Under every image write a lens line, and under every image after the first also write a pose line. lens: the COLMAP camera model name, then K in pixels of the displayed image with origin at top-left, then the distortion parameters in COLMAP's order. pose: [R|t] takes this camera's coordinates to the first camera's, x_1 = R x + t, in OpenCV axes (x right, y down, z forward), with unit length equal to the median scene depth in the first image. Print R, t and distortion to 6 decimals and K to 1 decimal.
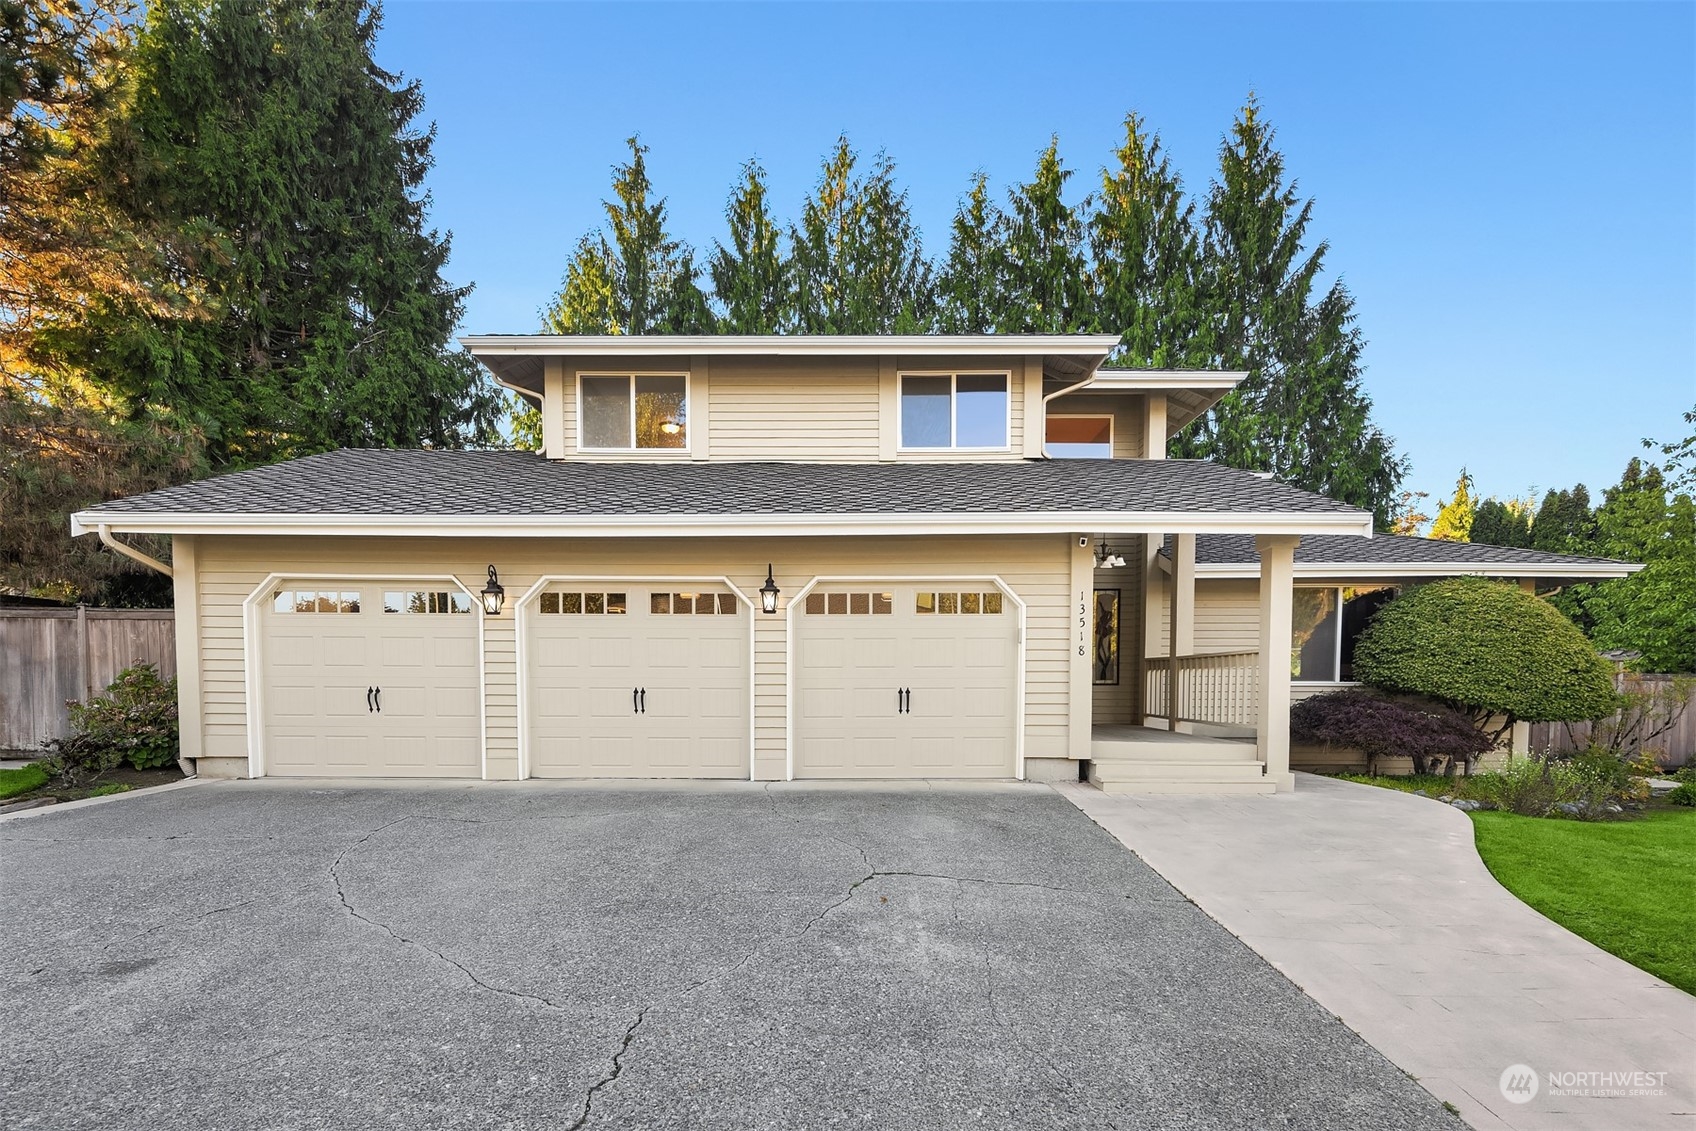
lens RADIAL K [[849.4, 0, 848.2], [0, 849.4, 626.6], [0, 0, 1]] dist [0.012864, -0.000346]
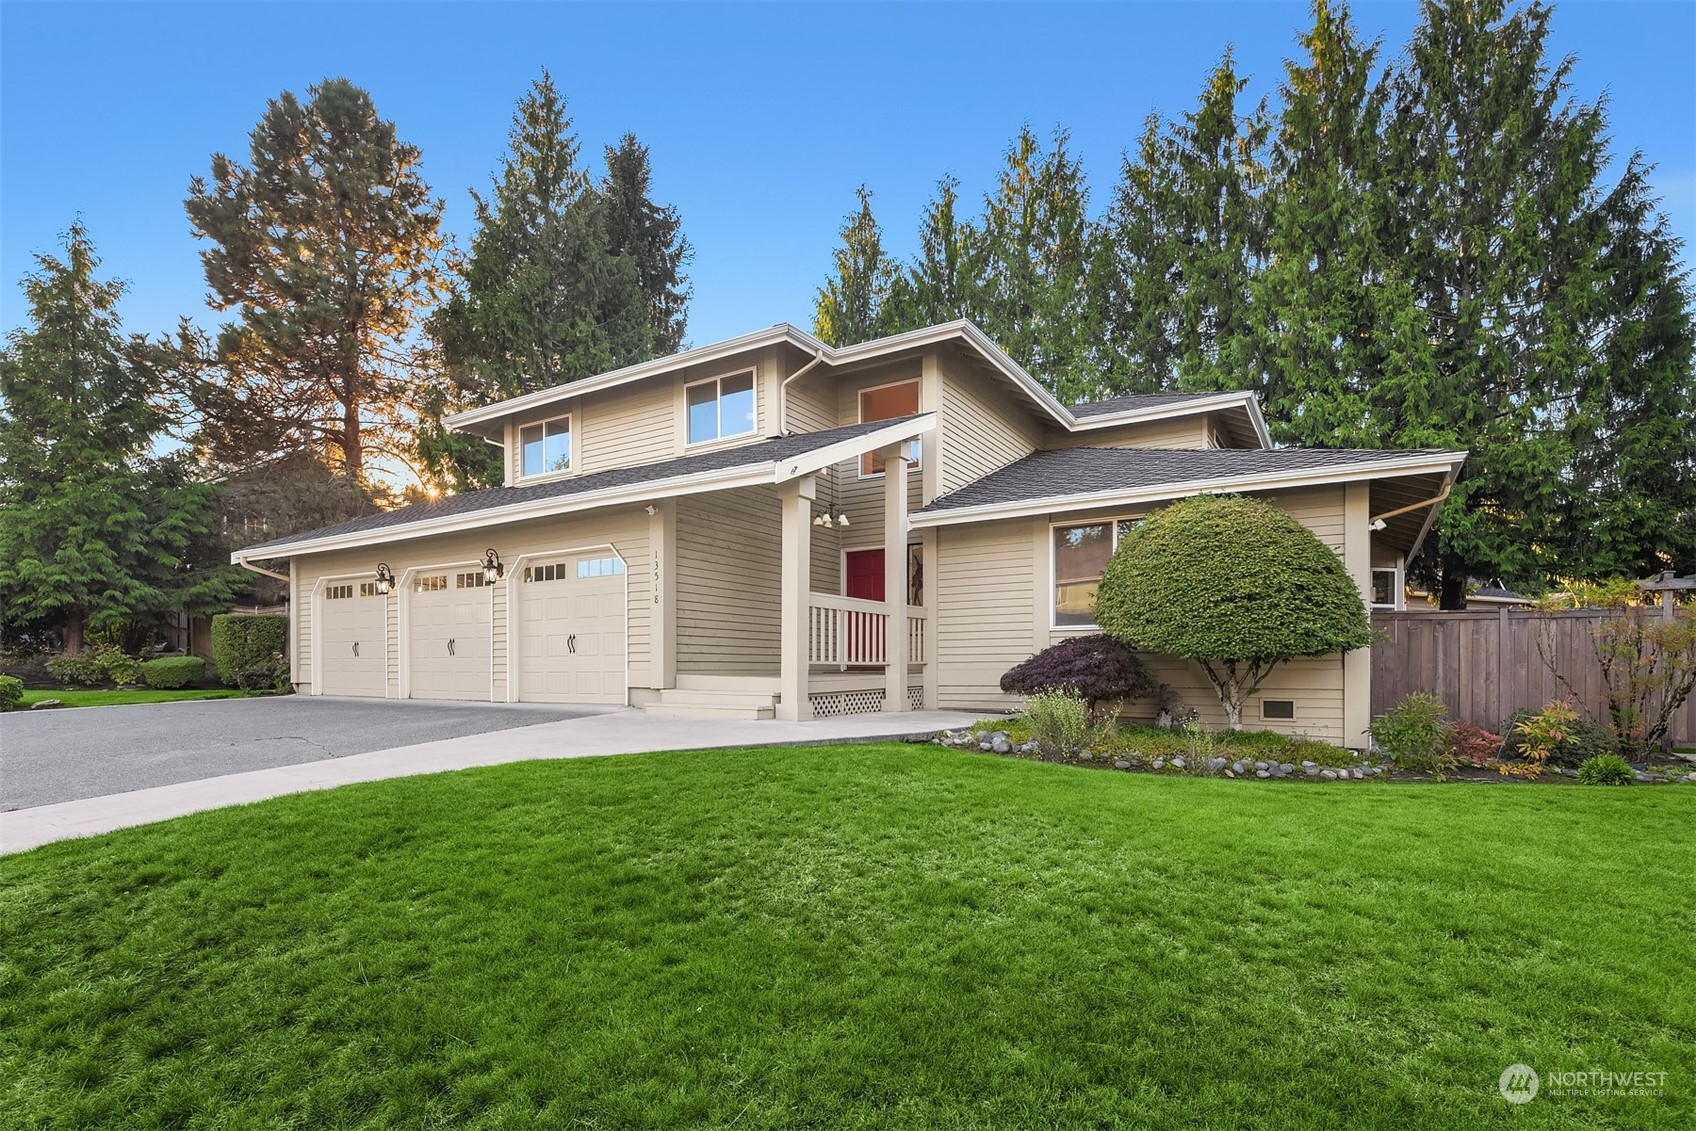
lens RADIAL K [[812.9, 0, 849.6], [0, 812.9, 581.8], [0, 0, 1]] dist [0.001872, -0.000039]
pose [[0.849186, -0.057377, -0.524968, 0.860557], [0.044052, 0.998312, -0.037853, 0.044499], [0.526253, 0.009018, 0.850280, 0.112442]]
